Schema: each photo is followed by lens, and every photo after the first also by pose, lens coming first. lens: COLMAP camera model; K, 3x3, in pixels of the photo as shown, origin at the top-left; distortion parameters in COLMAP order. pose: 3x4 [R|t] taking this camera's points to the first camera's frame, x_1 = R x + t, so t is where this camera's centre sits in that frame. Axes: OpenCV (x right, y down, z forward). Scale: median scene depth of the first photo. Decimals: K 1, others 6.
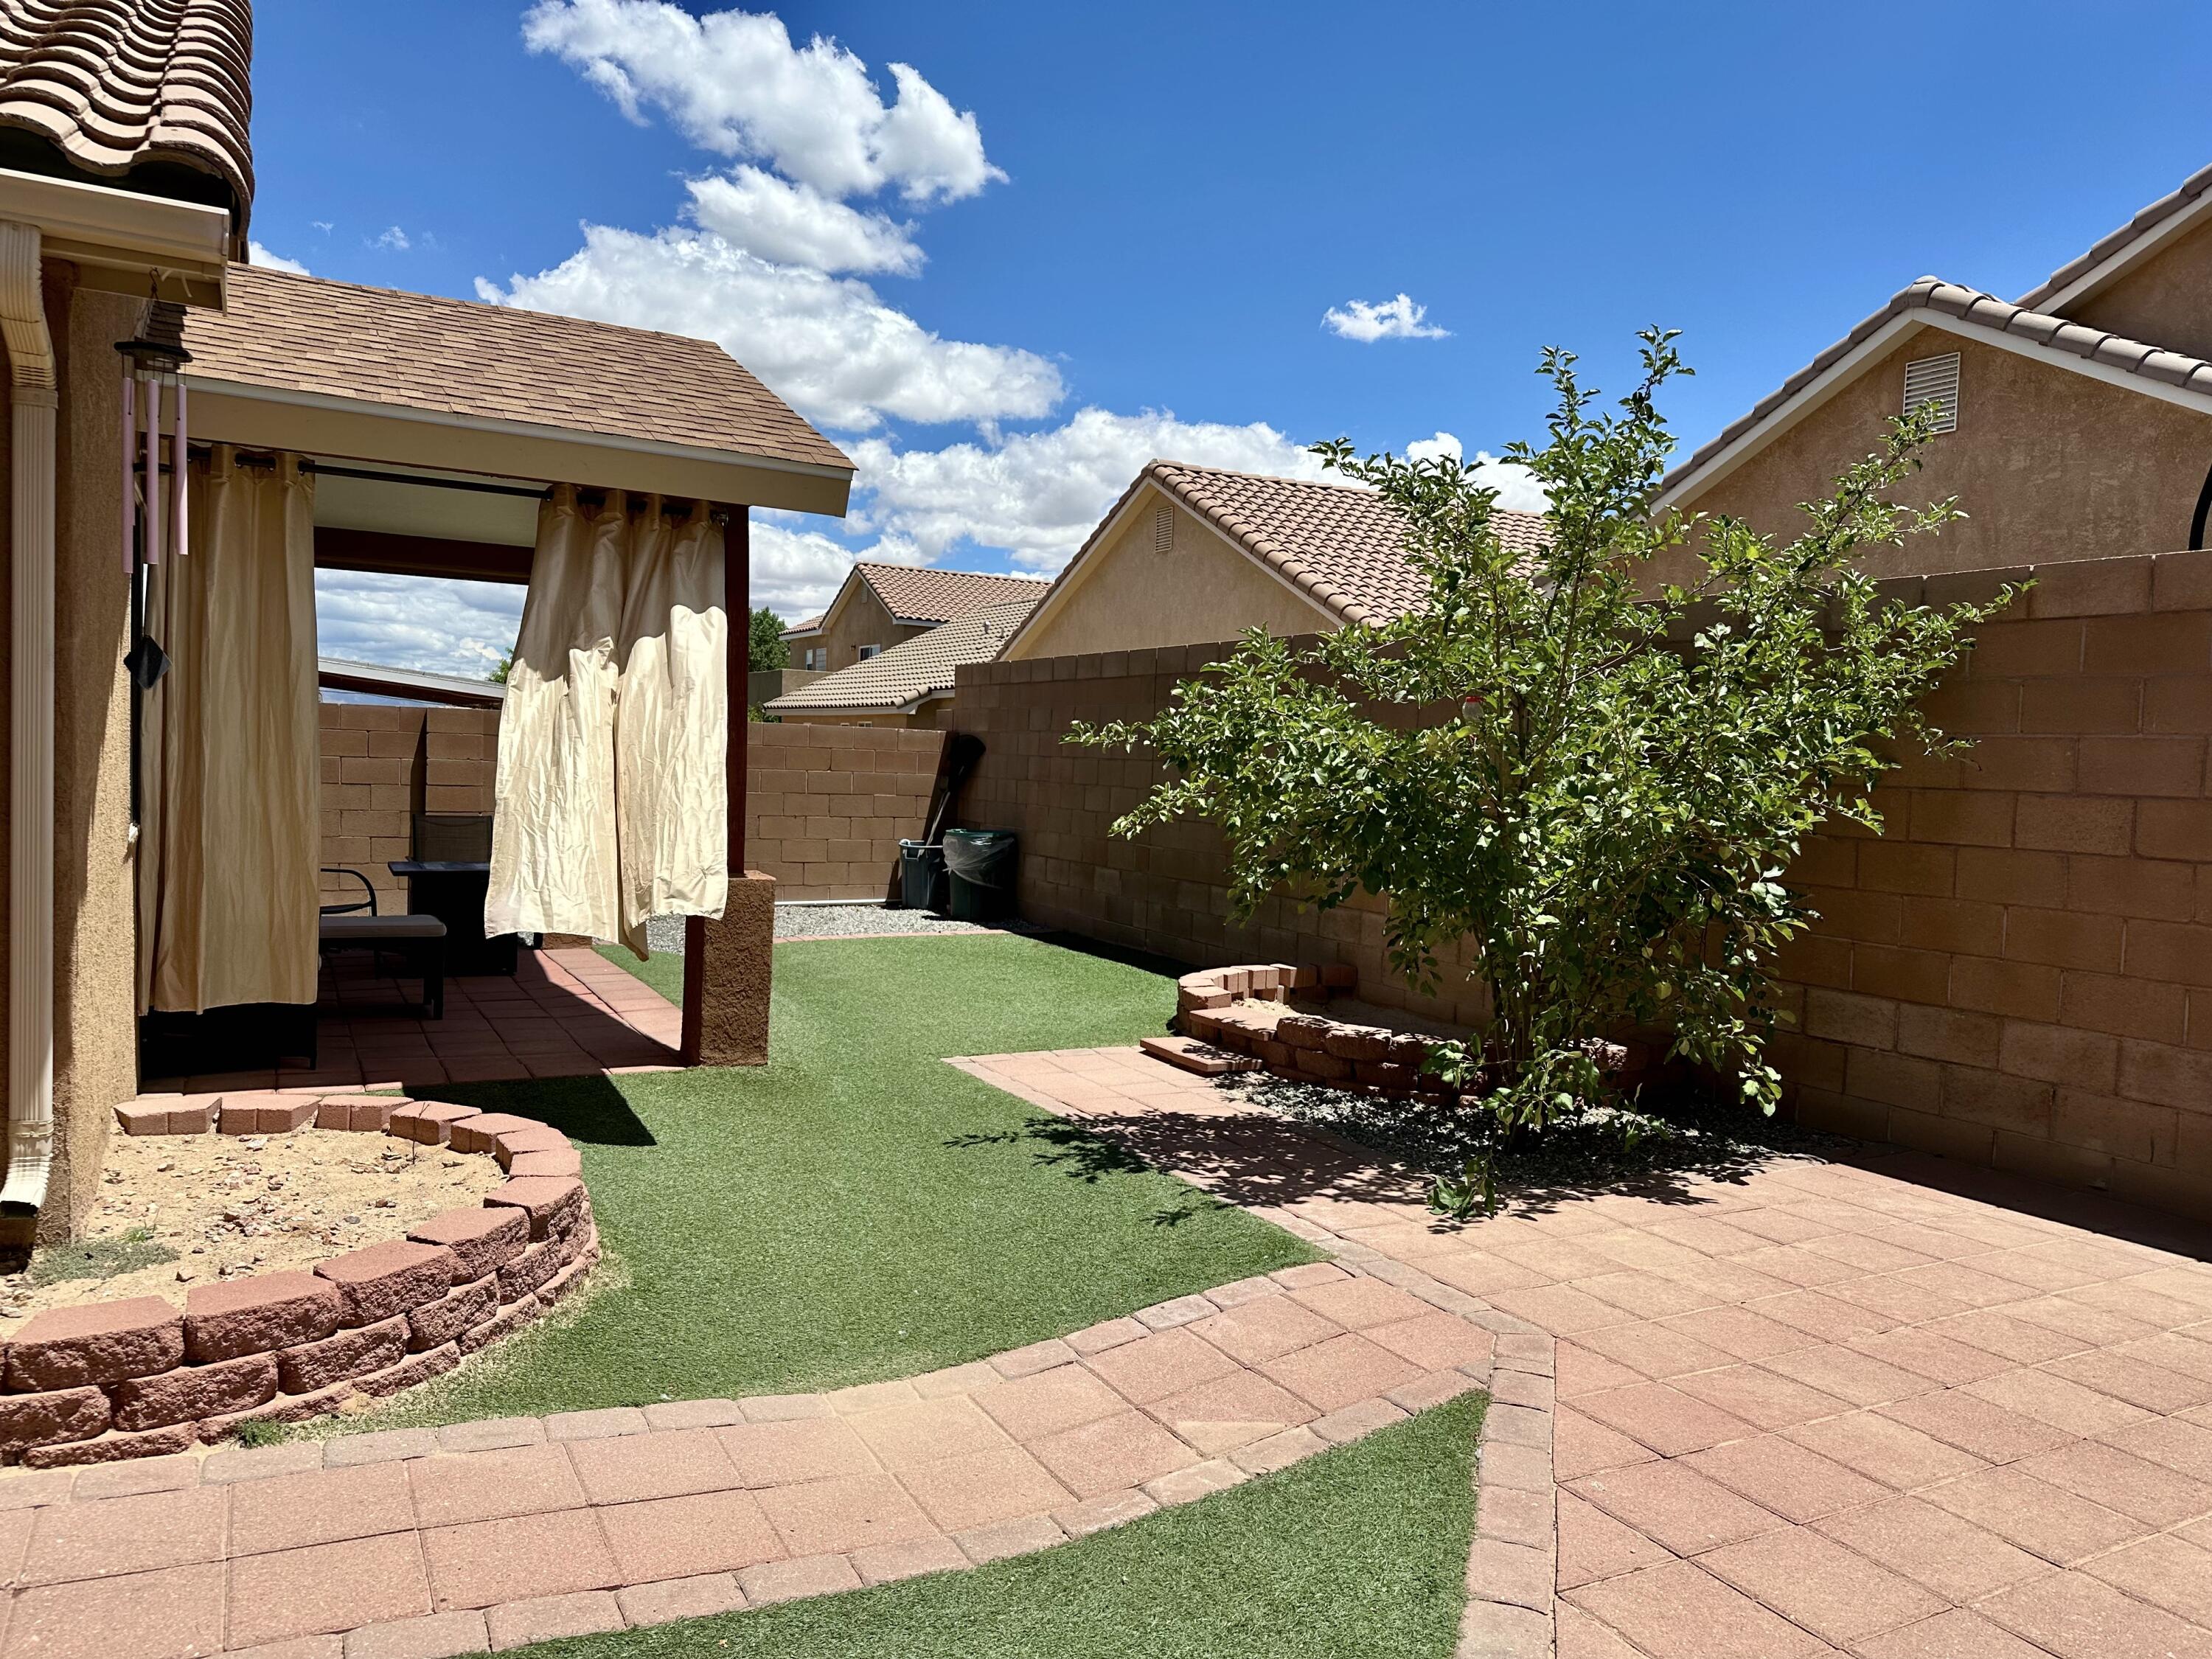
lens RADIAL K [[1525.7, 0, 1101.1], [0, 1525.7, 817.4], [0, 0, 1]] dist [0.068915, -0.082482]
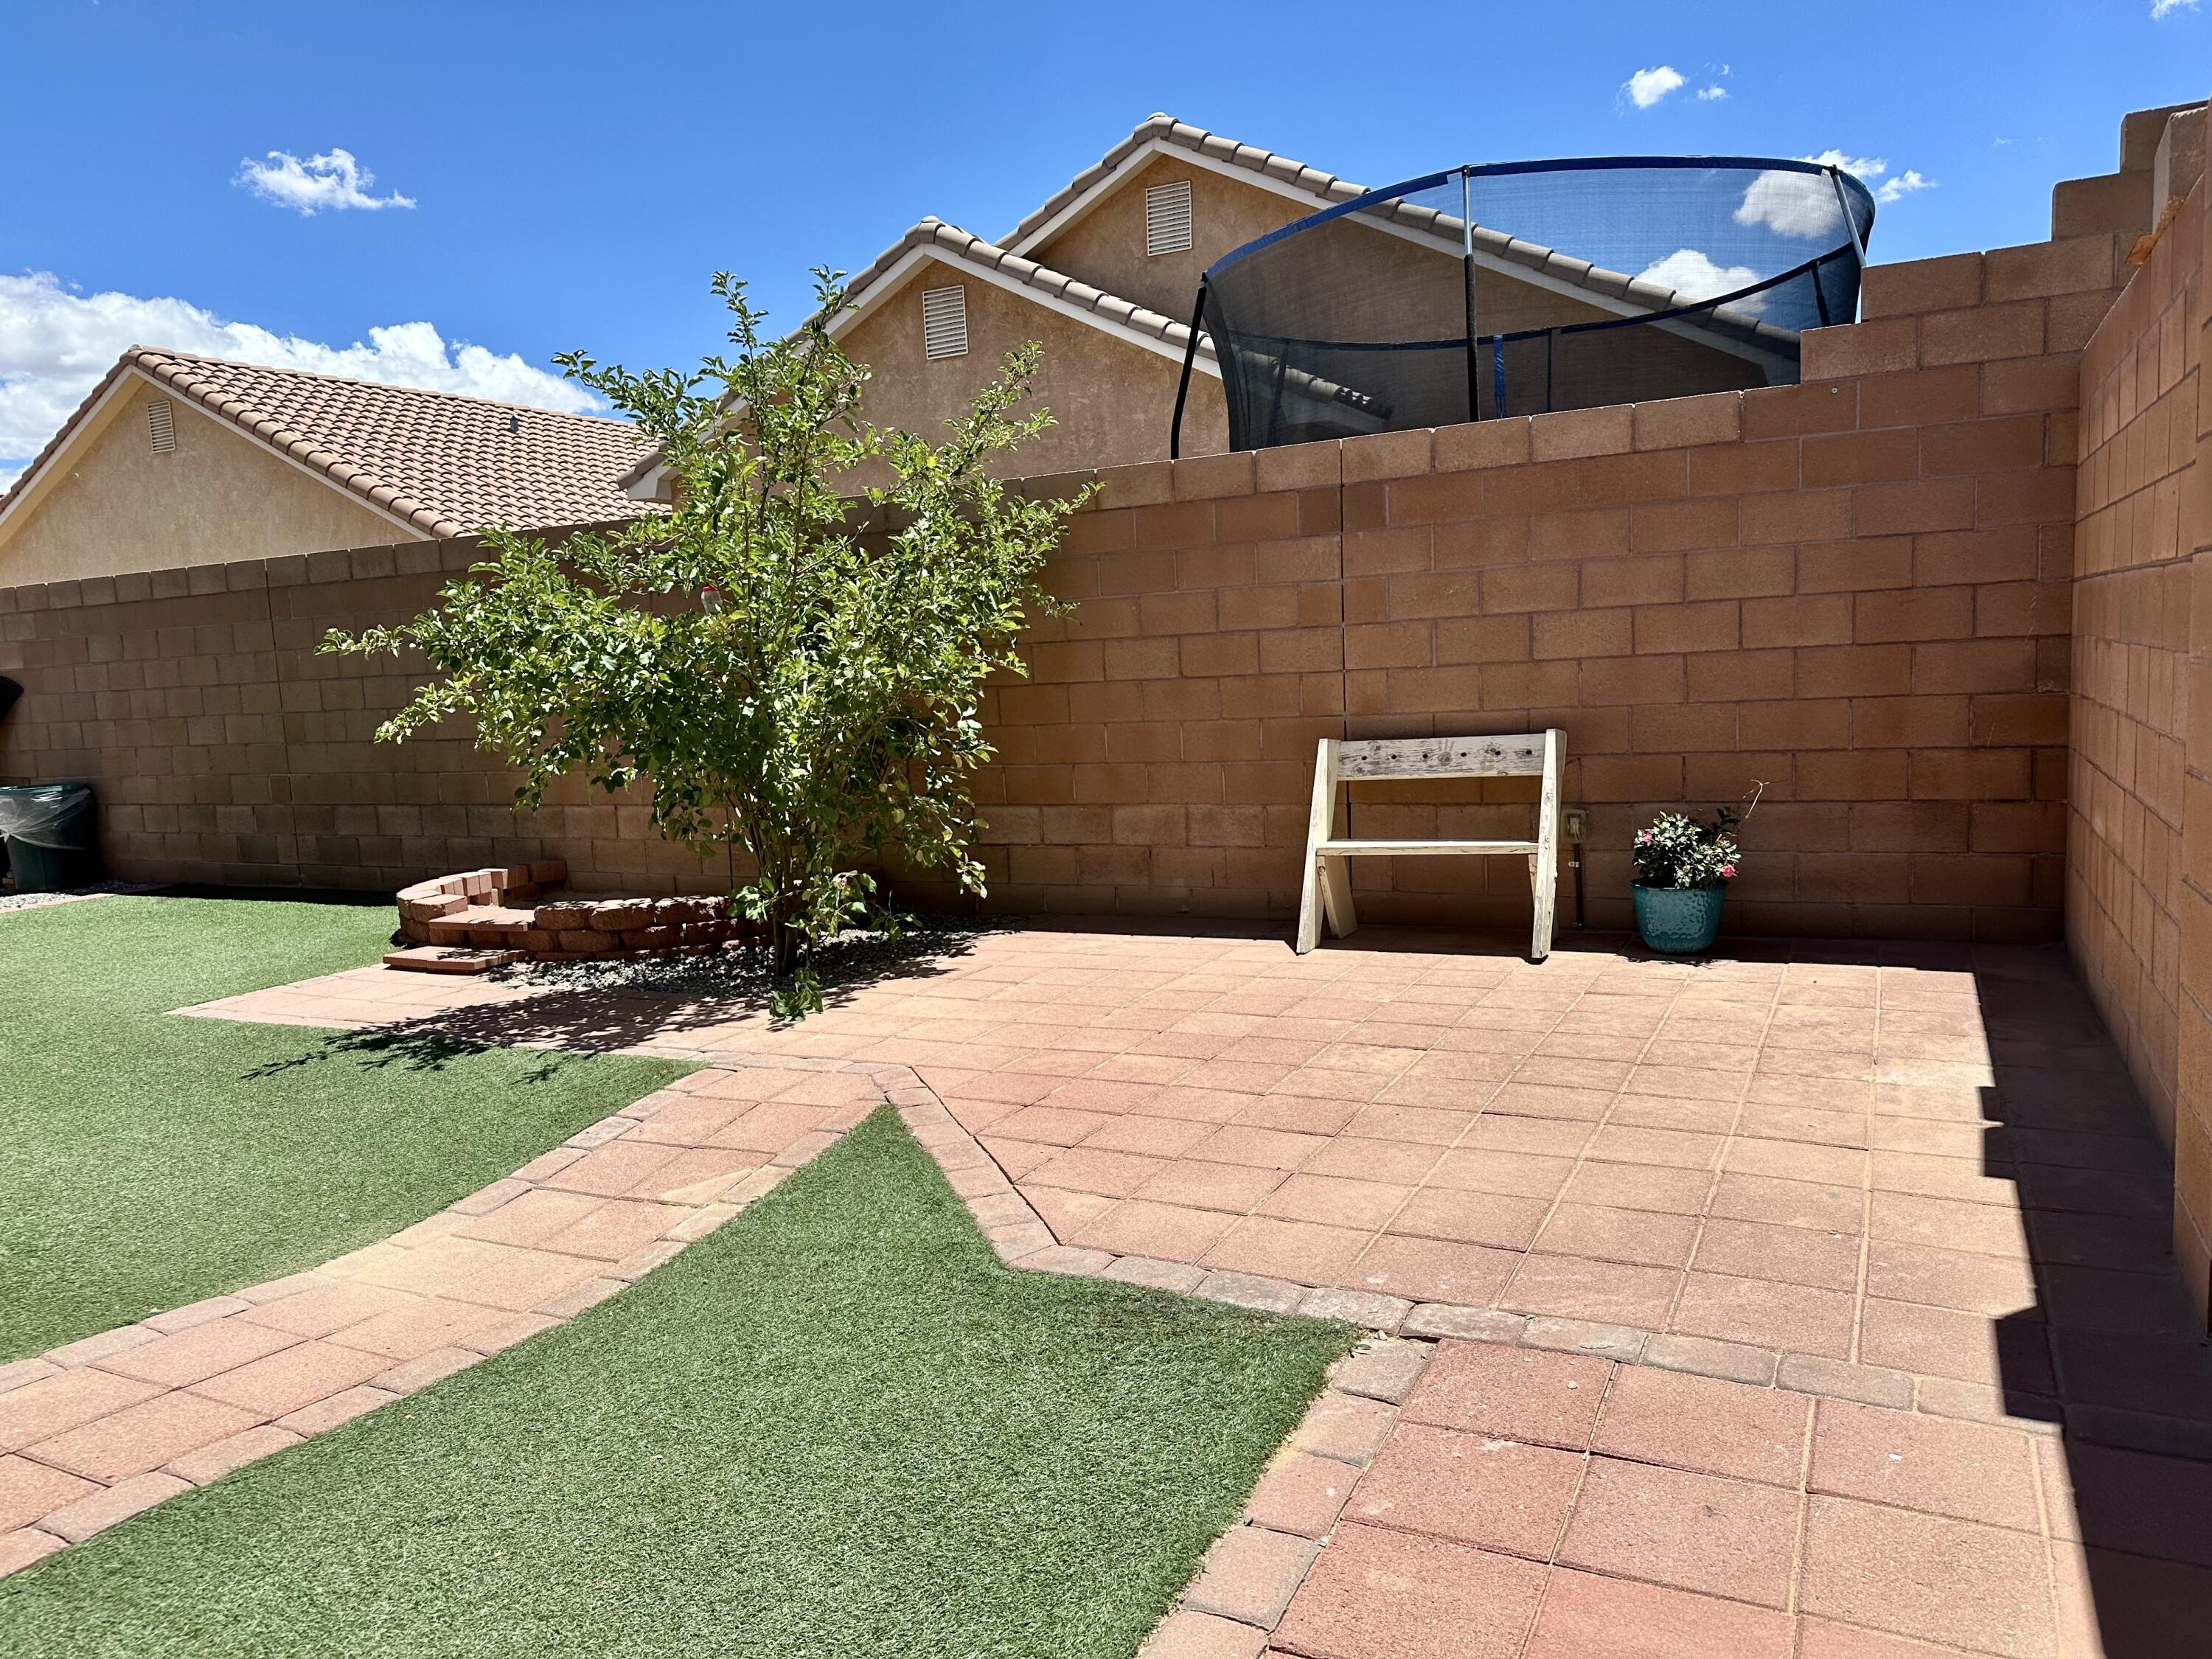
lens RADIAL K [[1525.7, 0, 1092.0], [0, 1525.7, 841.7], [0, 0, 1]] dist [0.068915, -0.082482]
pose [[0.820265, -0.142810, 0.553868, -0.207190], [0.100643, 0.989258, 0.106021, 0.018330], [-0.563059, -0.031223, 0.825827, -0.119400]]
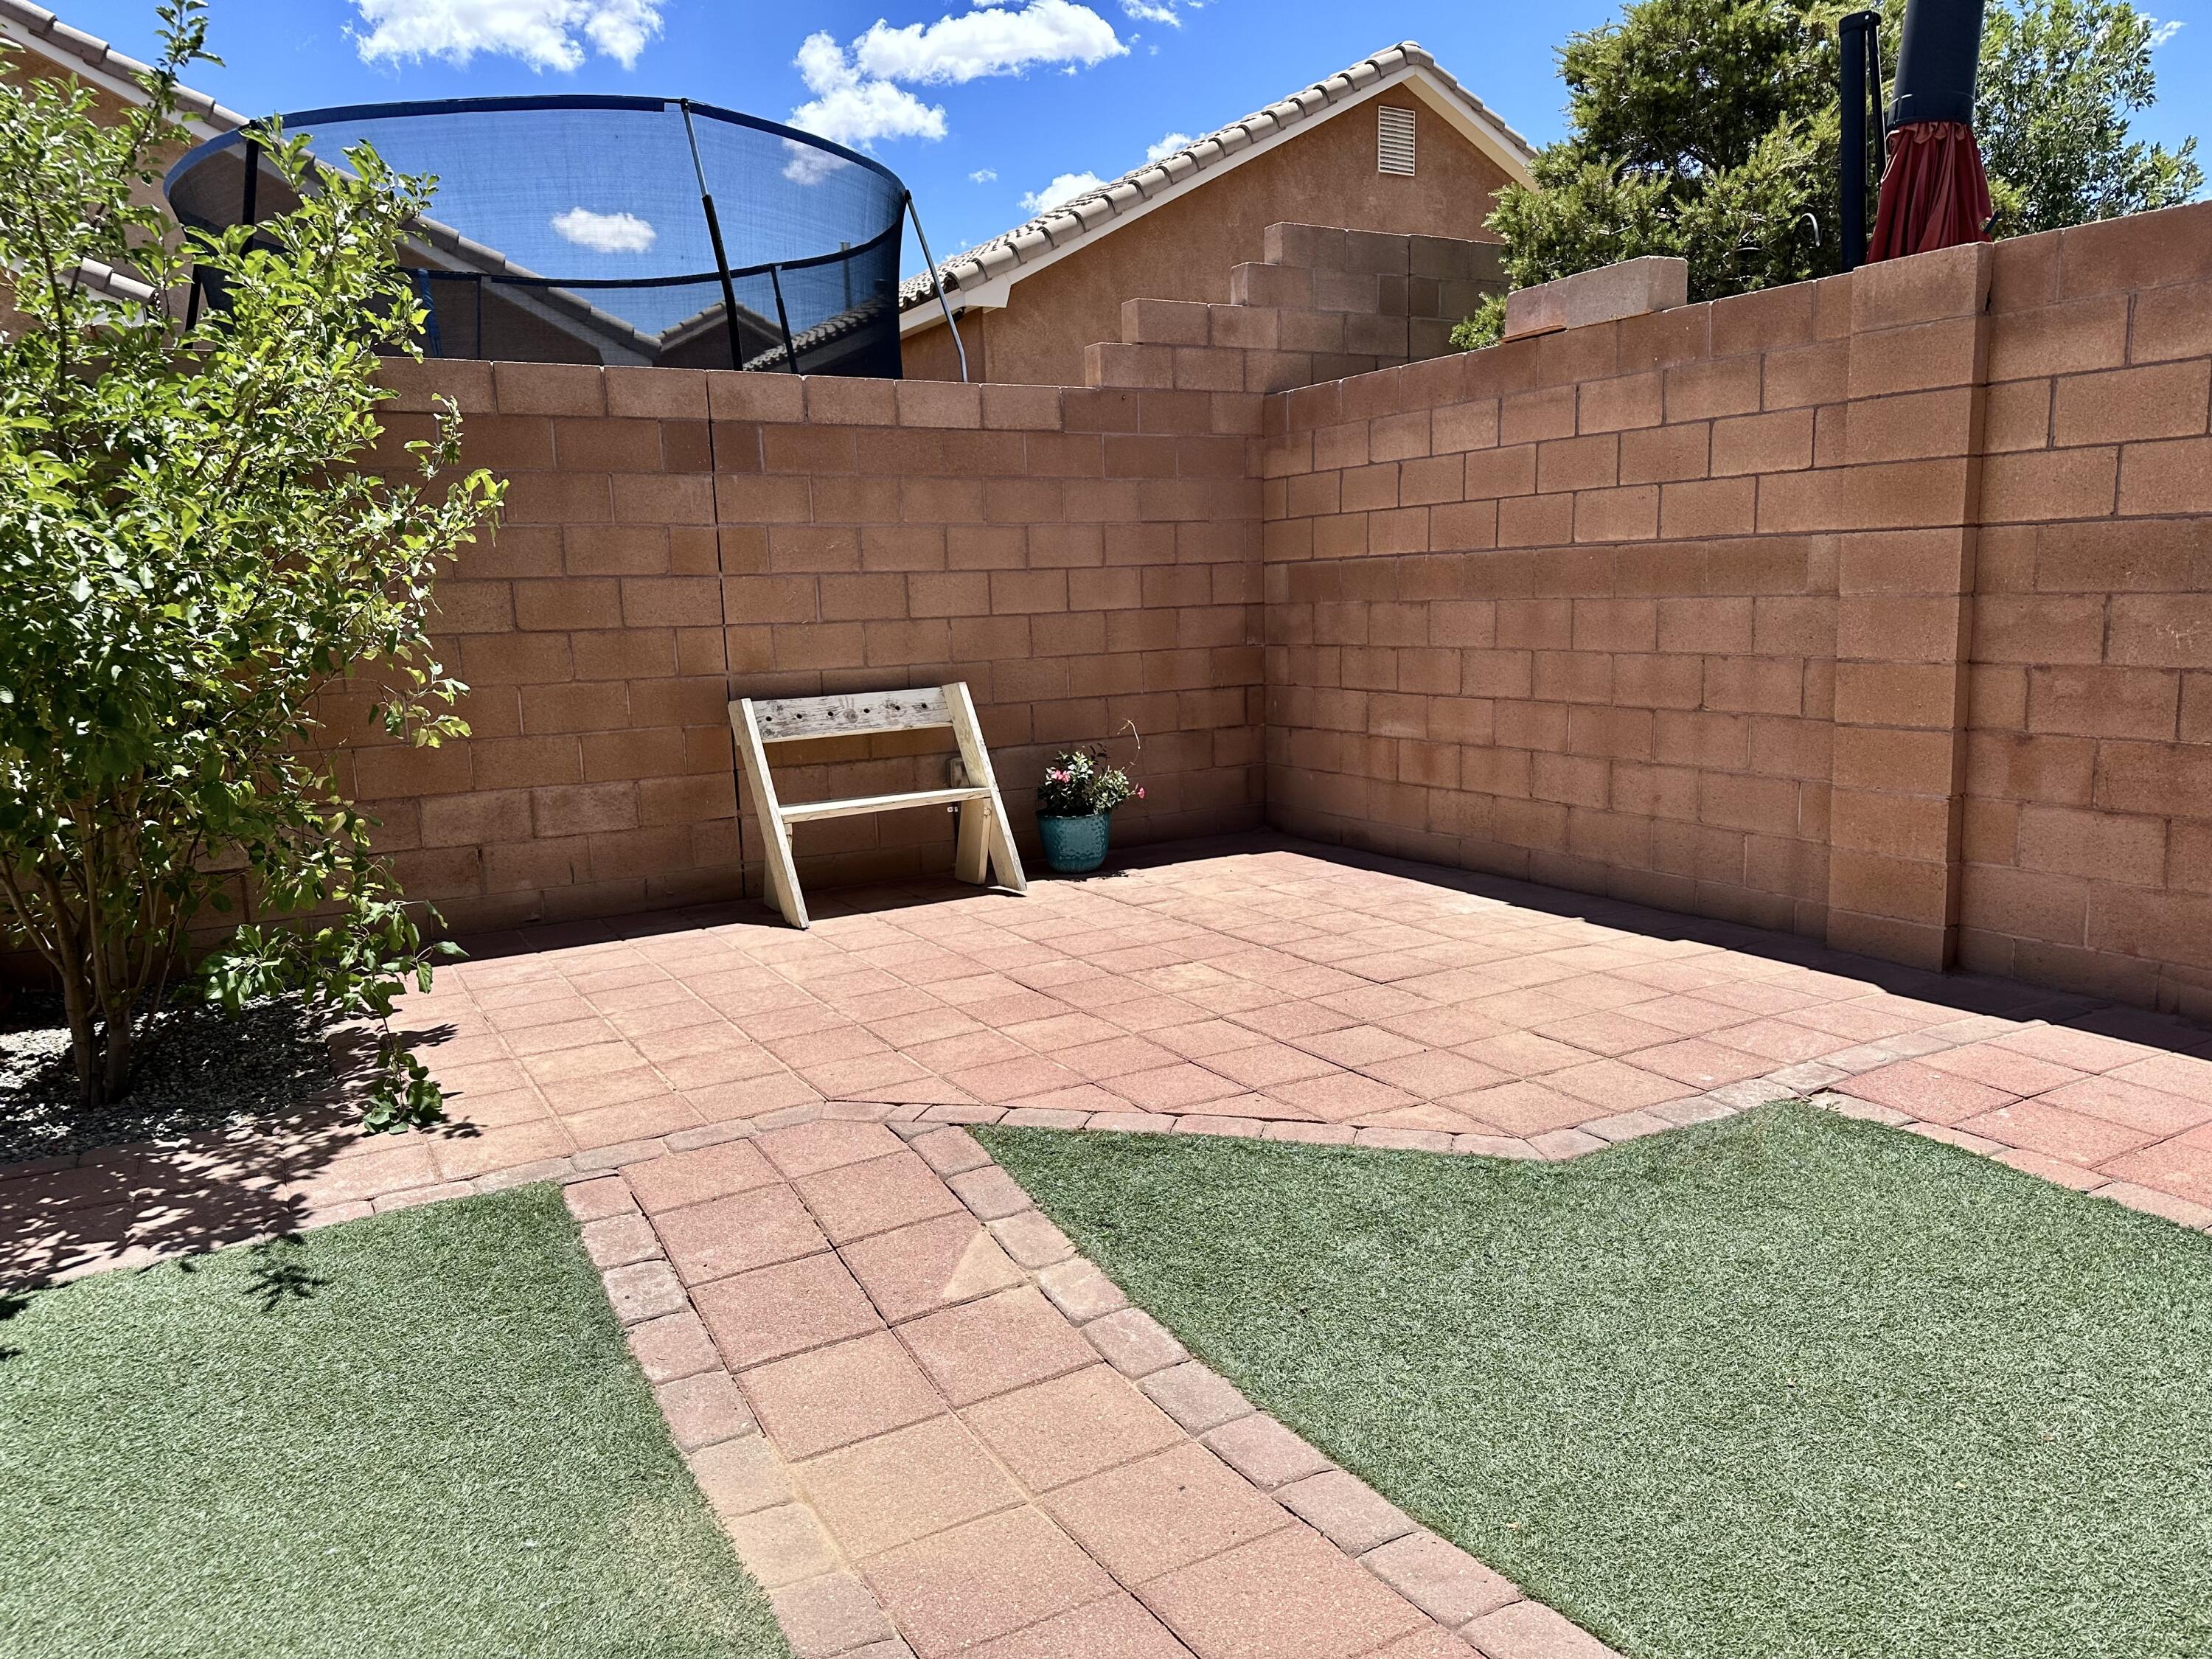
lens RADIAL K [[1525.7, 0, 1084.9], [0, 1525.7, 859.3], [0, 0, 1]] dist [0.068915, -0.082482]
pose [[-0.024271, -0.208467, 0.977728, -0.527448], [0.066756, 0.975496, 0.209648, -0.023019], [-0.997474, 0.070358, -0.009760, 0.627572]]
